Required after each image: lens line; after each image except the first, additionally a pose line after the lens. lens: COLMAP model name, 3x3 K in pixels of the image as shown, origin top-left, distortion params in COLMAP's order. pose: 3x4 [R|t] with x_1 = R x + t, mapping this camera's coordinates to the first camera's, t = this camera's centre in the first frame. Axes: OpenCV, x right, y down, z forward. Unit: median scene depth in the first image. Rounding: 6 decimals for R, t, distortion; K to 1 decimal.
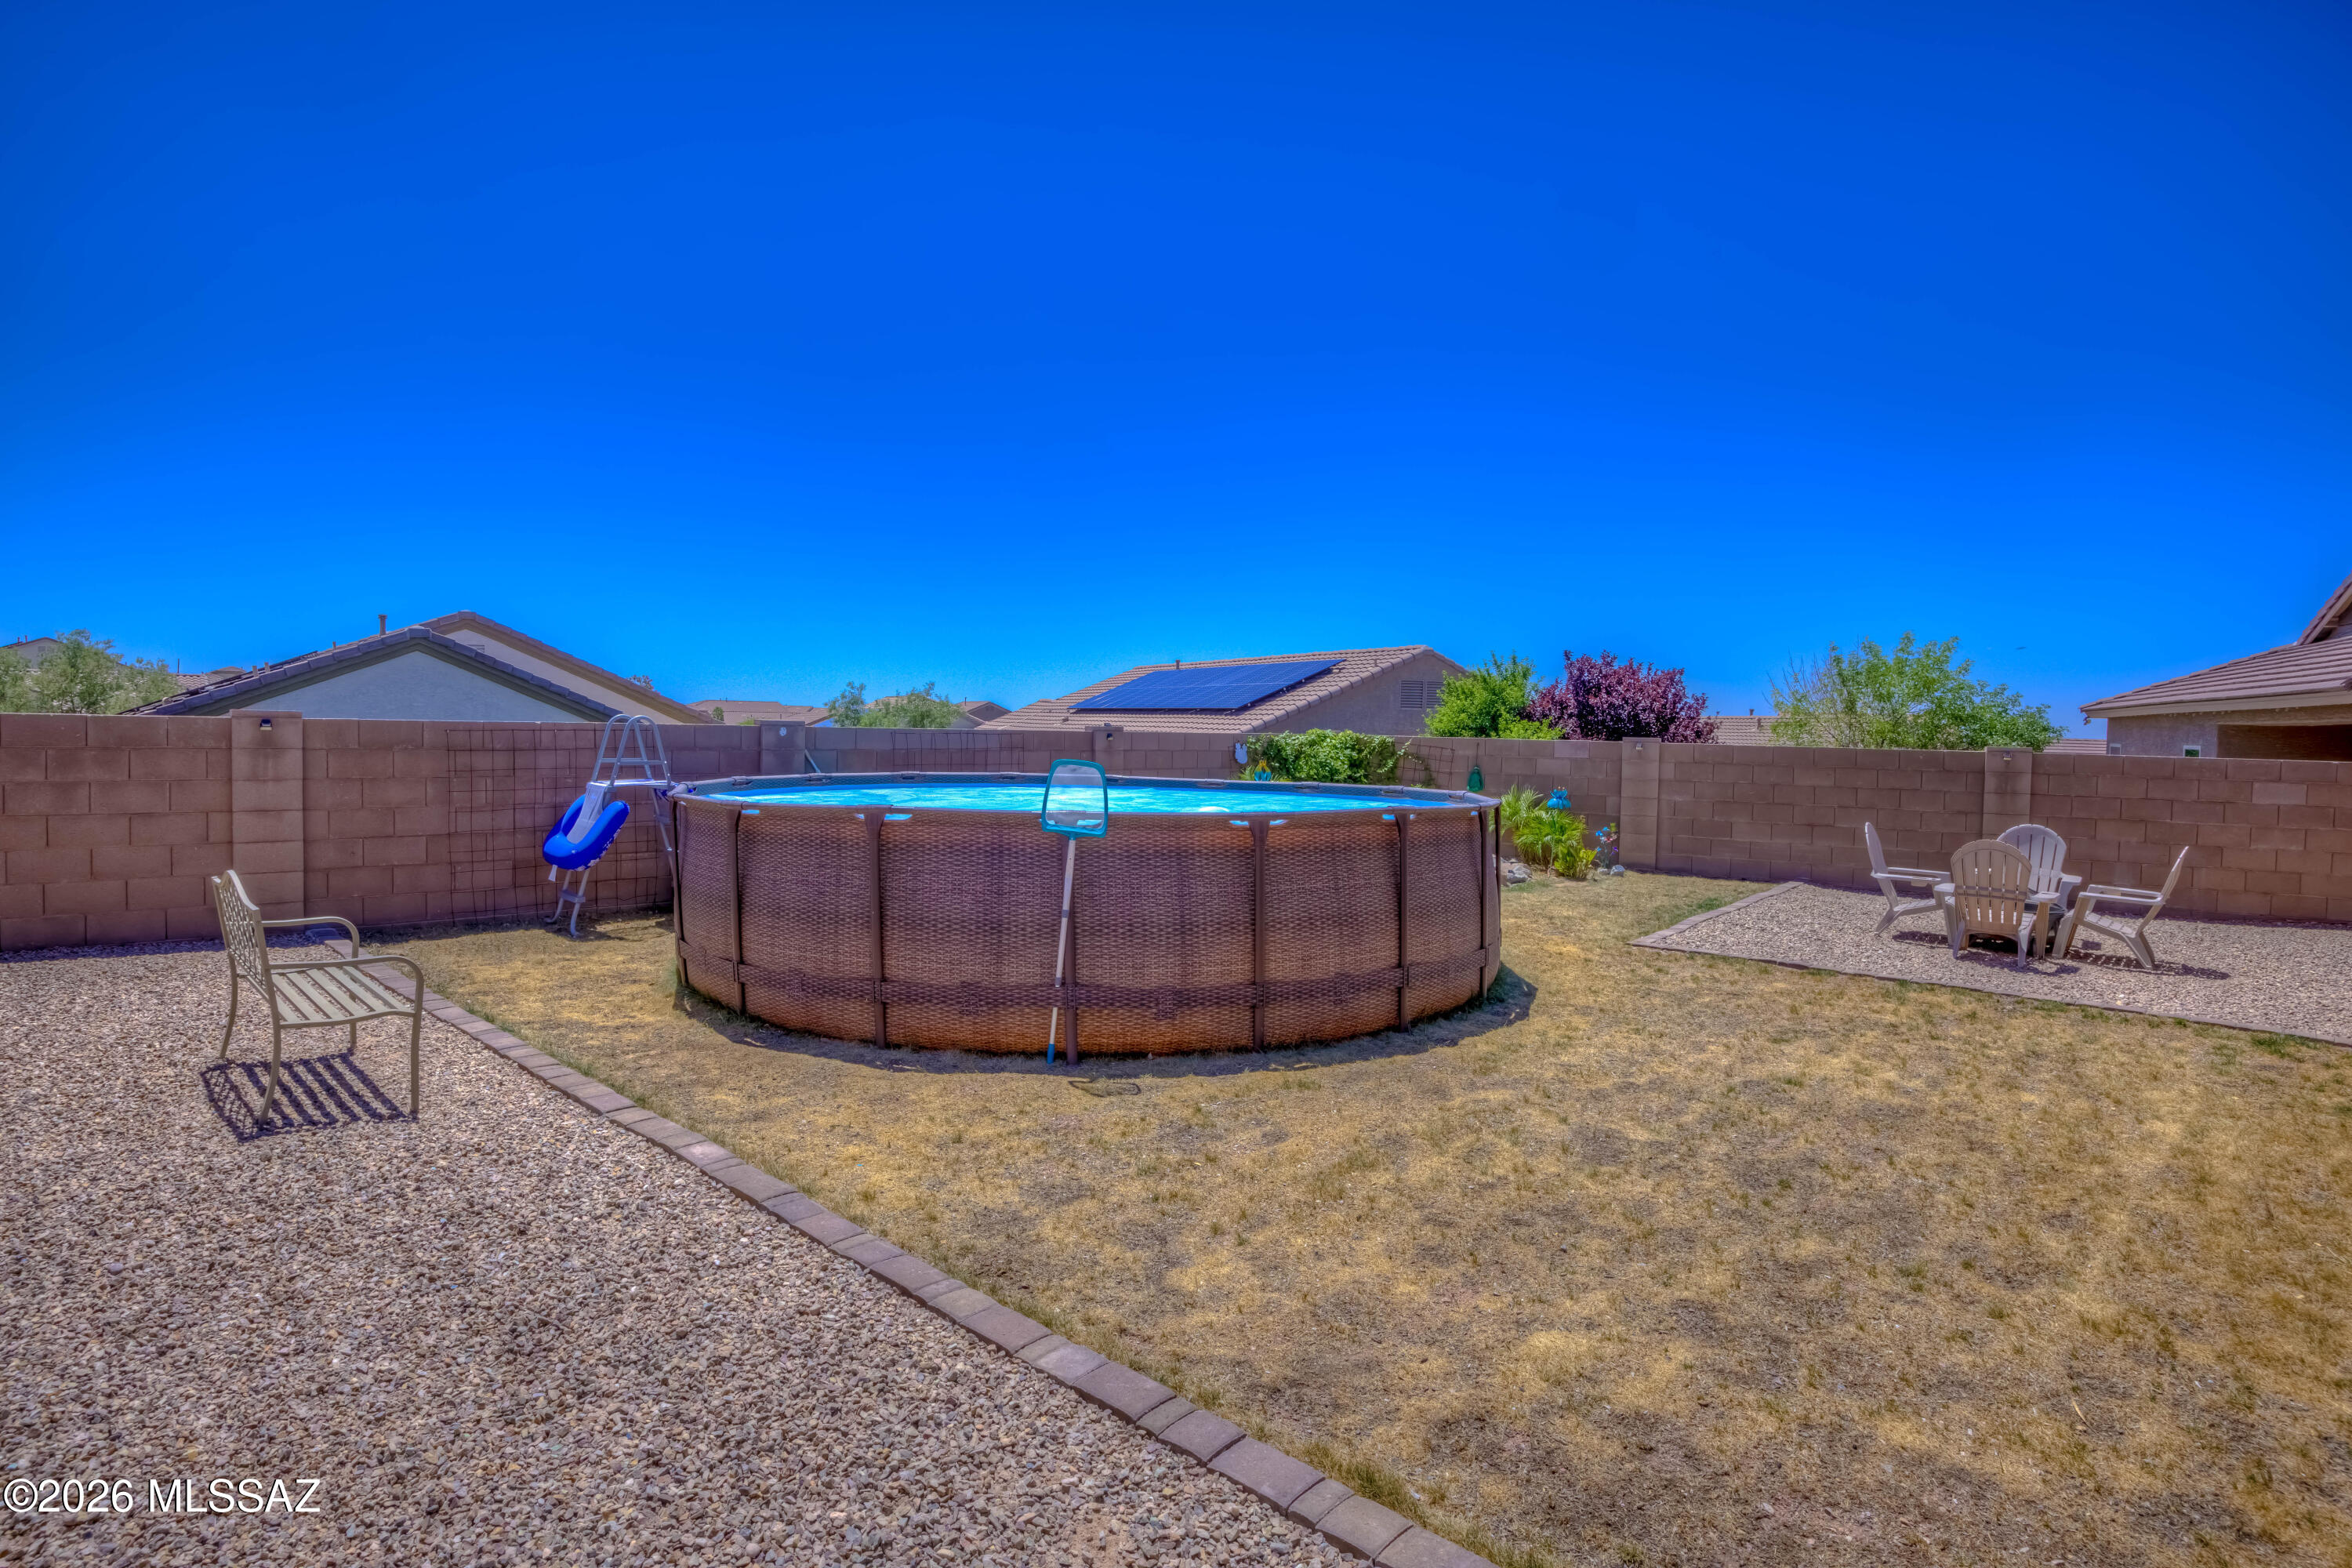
lens RADIAL K [[1218.0, 0, 1171.7], [0, 1218.0, 740.8], [0, 0, 1]] dist [-0.002485, -0.000566]
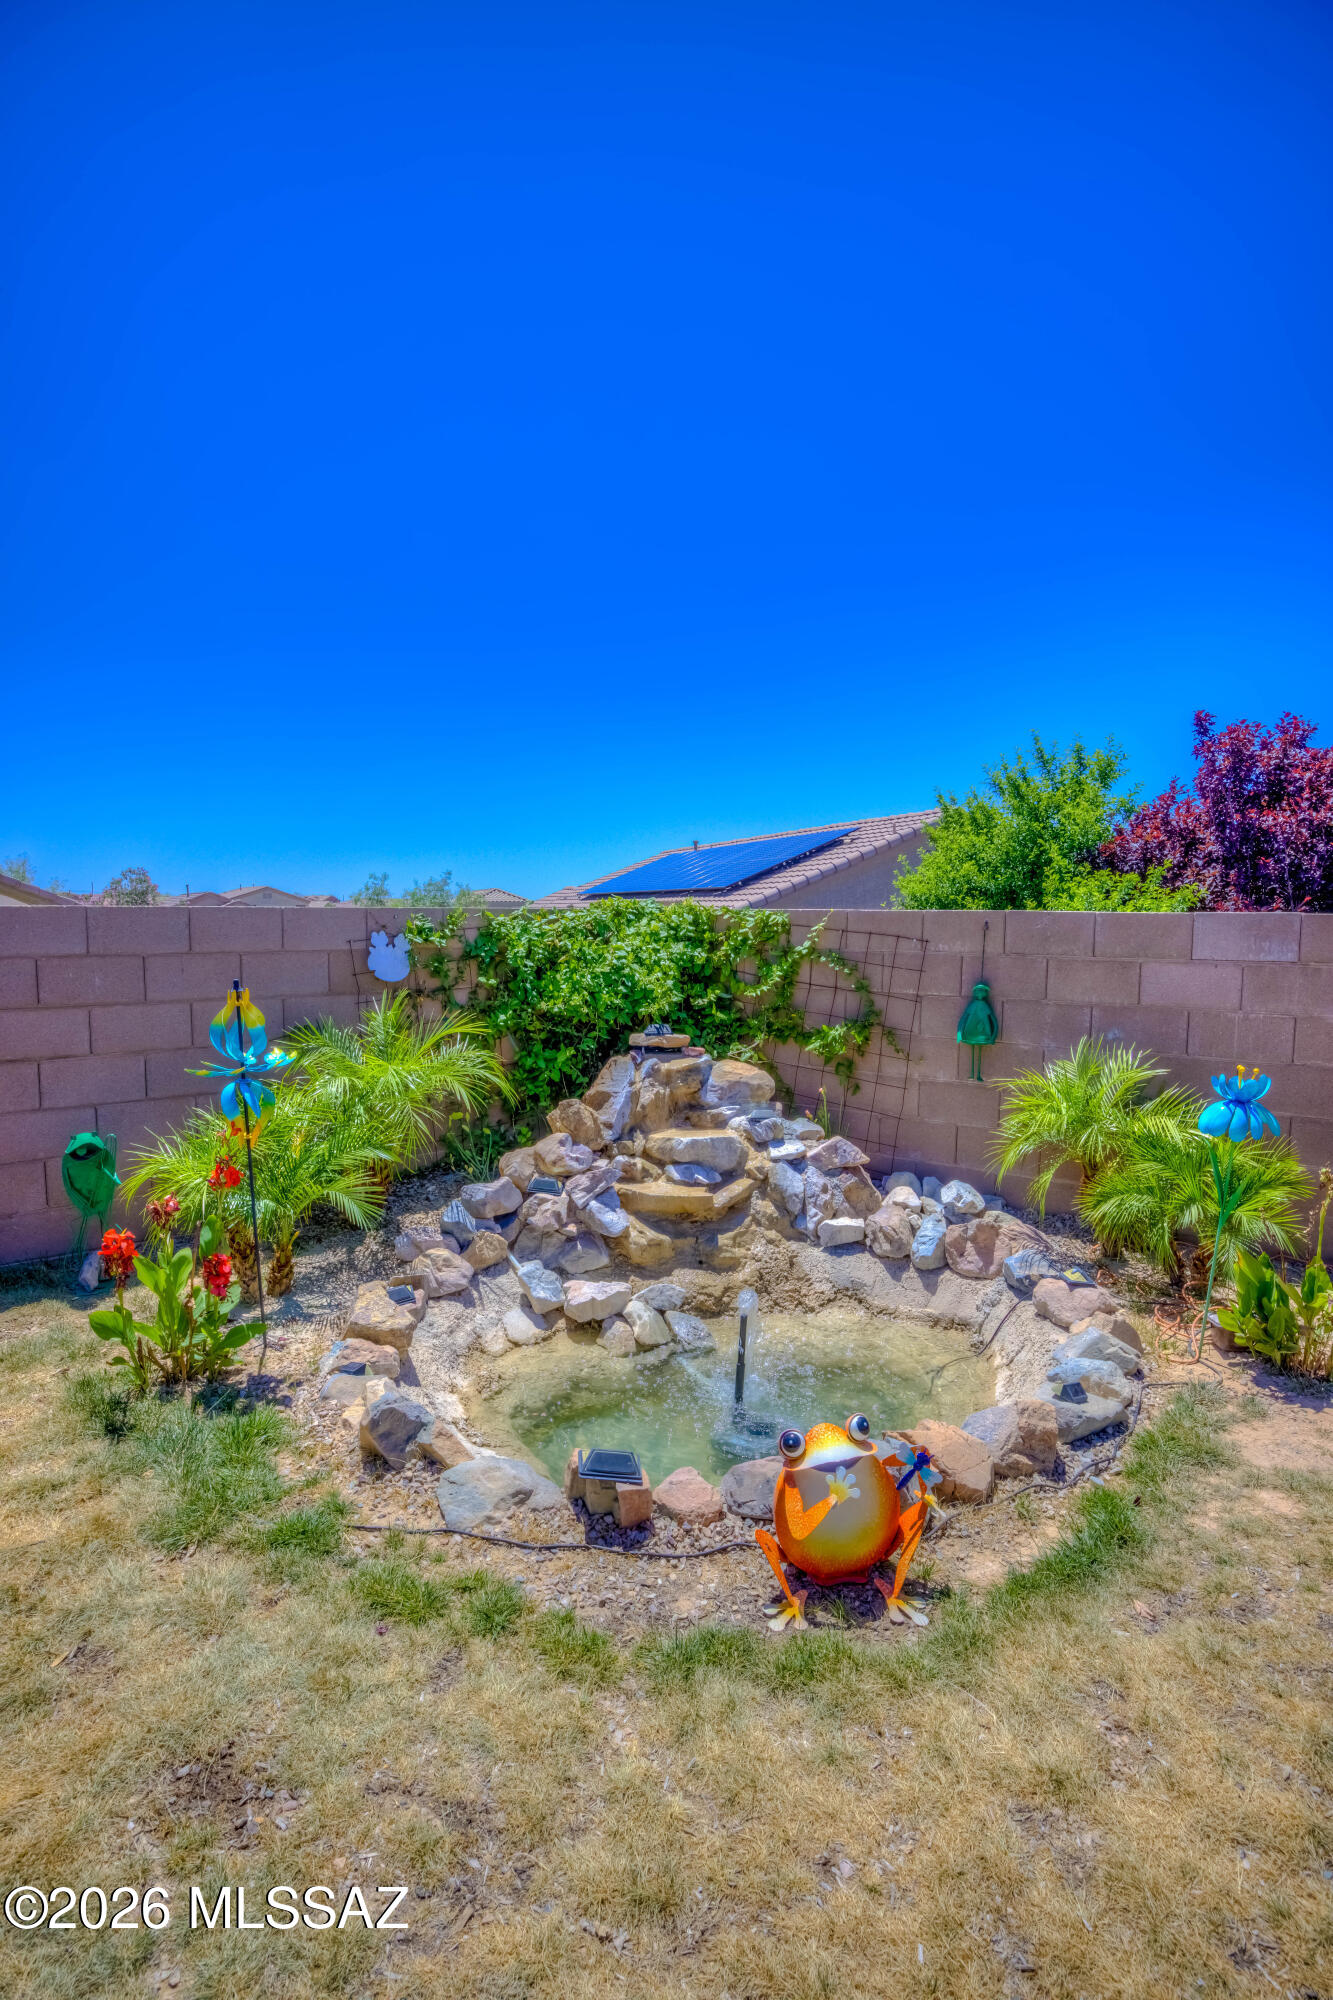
lens RADIAL K [[1035.7, 0, 666.5], [0, 1035.7, 1000.0], [0, 0, 1]] dist [-0.002485, -0.000566]
pose [[0.995548, -0.007047, -0.093990, 0.166222], [0.013480, 0.997595, 0.067983, 0.002365], [0.093285, -0.068948, 0.993249, 0.606921]]
